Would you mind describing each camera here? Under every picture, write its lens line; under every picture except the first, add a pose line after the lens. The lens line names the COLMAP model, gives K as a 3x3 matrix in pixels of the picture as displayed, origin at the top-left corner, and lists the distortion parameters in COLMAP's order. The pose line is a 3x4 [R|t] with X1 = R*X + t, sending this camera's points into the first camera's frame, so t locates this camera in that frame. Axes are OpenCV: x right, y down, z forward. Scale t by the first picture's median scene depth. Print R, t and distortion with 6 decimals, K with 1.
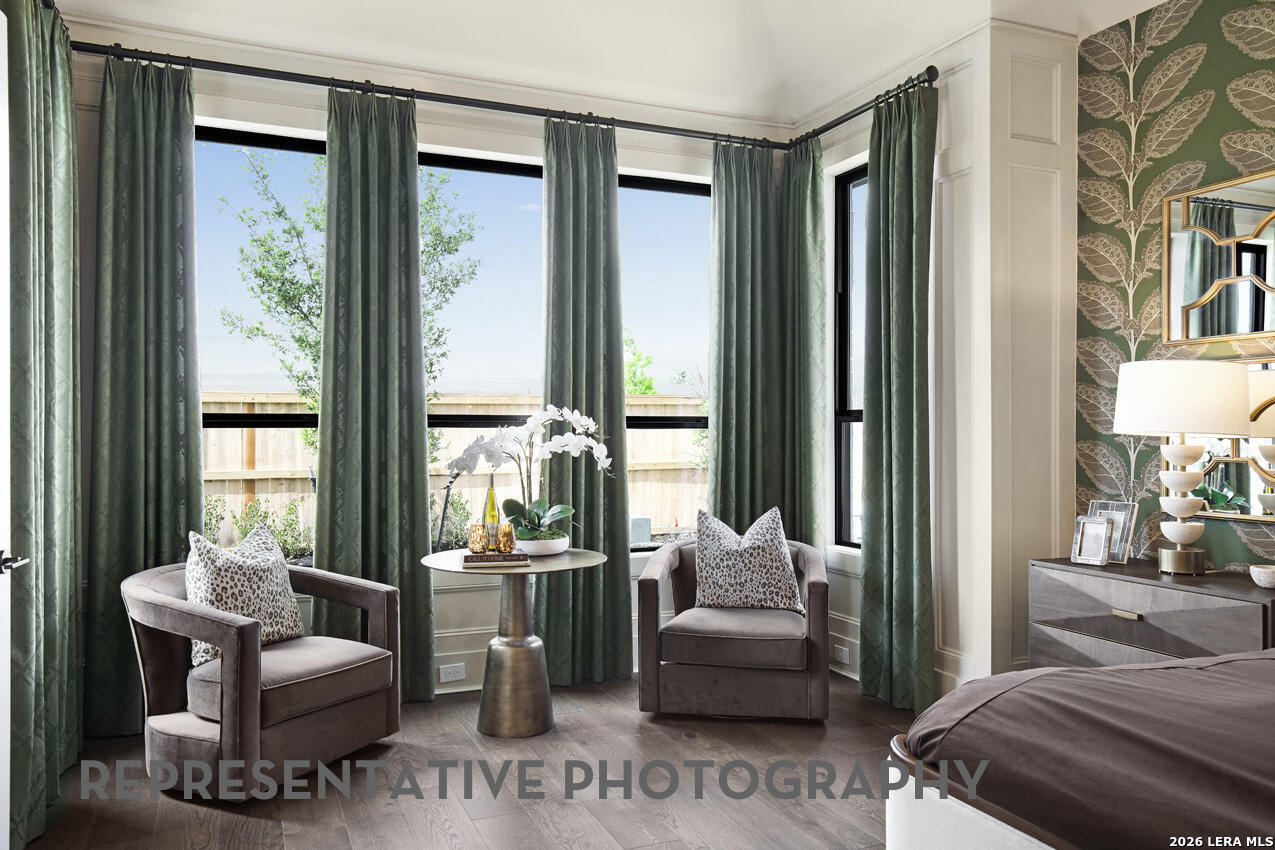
lens RADIAL K [[944.7, 0, 637.5], [0, 944.7, 425.0], [0, 0, 1]] dist [0.002190, 0.001054]
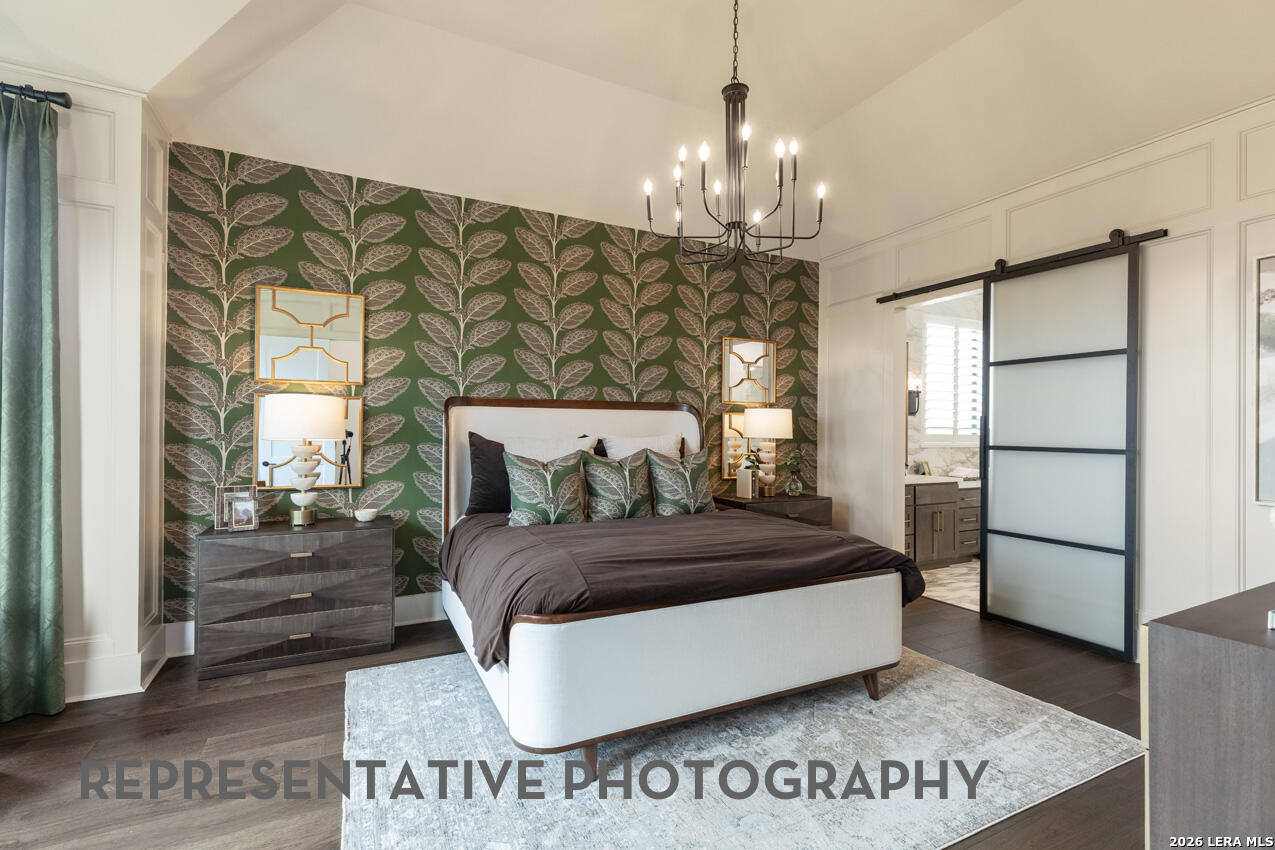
lens RADIAL K [[572.8, 0, 642.2], [0, 572.8, 430.8], [0, 0, 1]] dist [-0.000406, 0.001256]
pose [[-0.064801, 0.001665, 0.997897, -0.400436], [-0.015321, 0.999879, -0.002664, -0.010084], [-0.997781, -0.015461, -0.064768, 0.422324]]
